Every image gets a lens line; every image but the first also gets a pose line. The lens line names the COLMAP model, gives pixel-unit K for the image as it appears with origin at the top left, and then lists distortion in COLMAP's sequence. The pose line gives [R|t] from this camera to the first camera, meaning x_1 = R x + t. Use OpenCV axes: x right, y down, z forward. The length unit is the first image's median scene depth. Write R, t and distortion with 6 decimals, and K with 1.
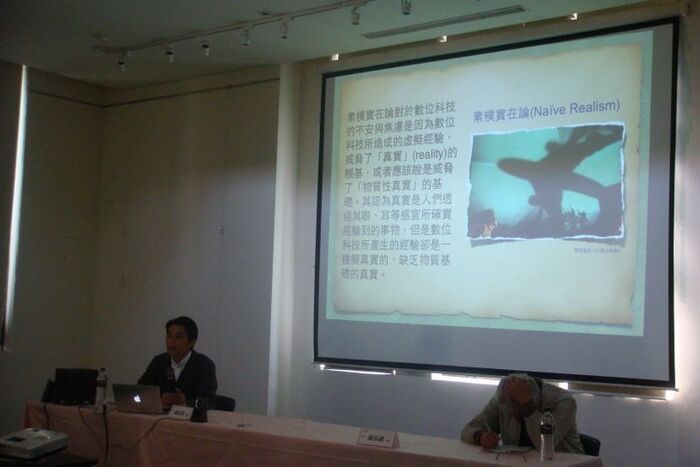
lens RADIAL K [[980.9, 0, 350.0], [0, 980.9, 233.5], [0, 0, 1]] dist [-0.002205, 0.102160]
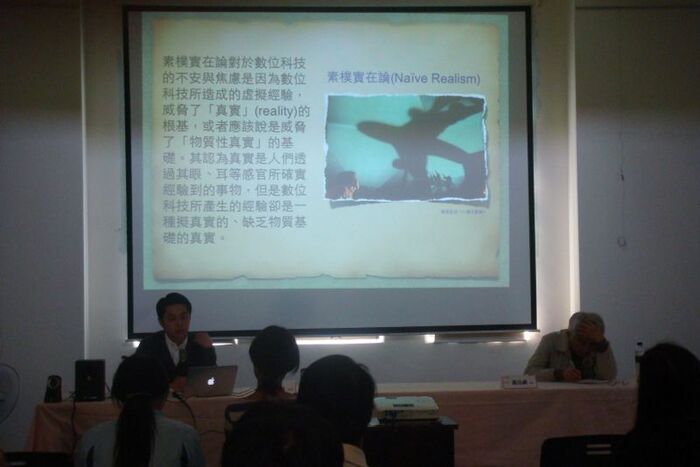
lens RADIAL K [[1381.4, 0, 350.0], [0, 1381.4, 233.5], [0, 0, 1]] dist [0.090063, 0.026187]
pose [[0.727387, -0.026990, 0.685697, -0.858329], [-0.012901, 0.998512, 0.052989, -0.036852], [-0.686107, -0.047390, 0.725956, -0.035267]]
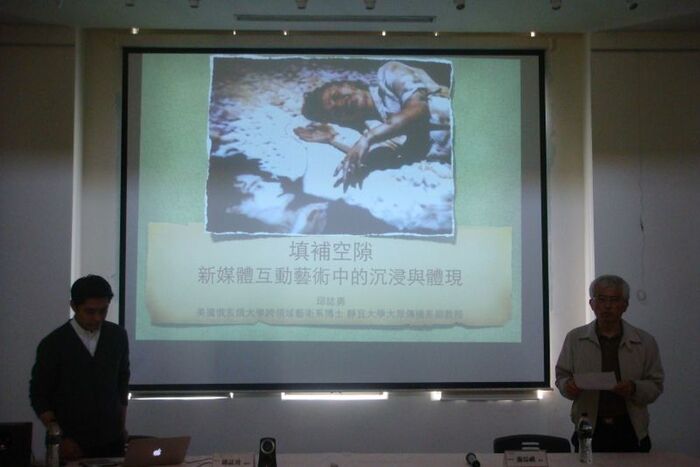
lens RADIAL K [[1034.1, 0, 350.0], [0, 1034.1, 233.5], [0, 0, 1]] dist [-0.011865, -0.035221]
pose [[0.772530, 0.022138, 0.634592, -0.519474], [-0.022200, 0.999723, -0.007850, -0.001218], [-0.634590, -0.008024, 0.772808, 0.223562]]
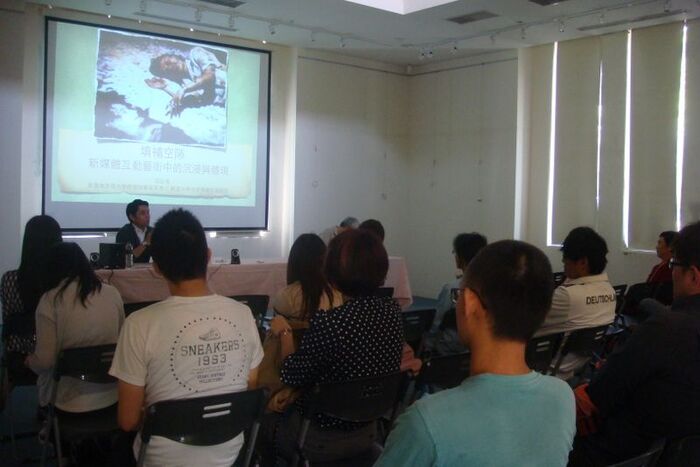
lens RADIAL K [[752.6, 0, 350.0], [0, 752.6, 233.5], [0, 0, 1]] dist [-0.174231, 0.176040]
pose [[0.229885, -0.062413, 0.971214, -1.073346], [-0.086446, 0.992687, 0.084255, 0.011565], [-0.969371, -0.103326, 0.222808, 0.418208]]
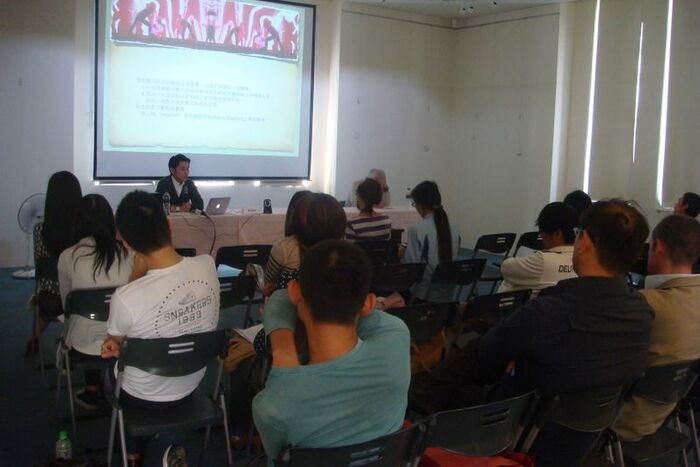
lens RADIAL K [[752.6, 0, 350.0], [0, 752.6, 233.5], [0, 0, 1]] dist [-0.174231, 0.176040]
pose [[0.324340, -0.126002, 0.937511, -1.099609], [-0.095367, 0.981684, 0.164931, -0.009010], [-0.941121, -0.142901, 0.306383, 0.345415]]
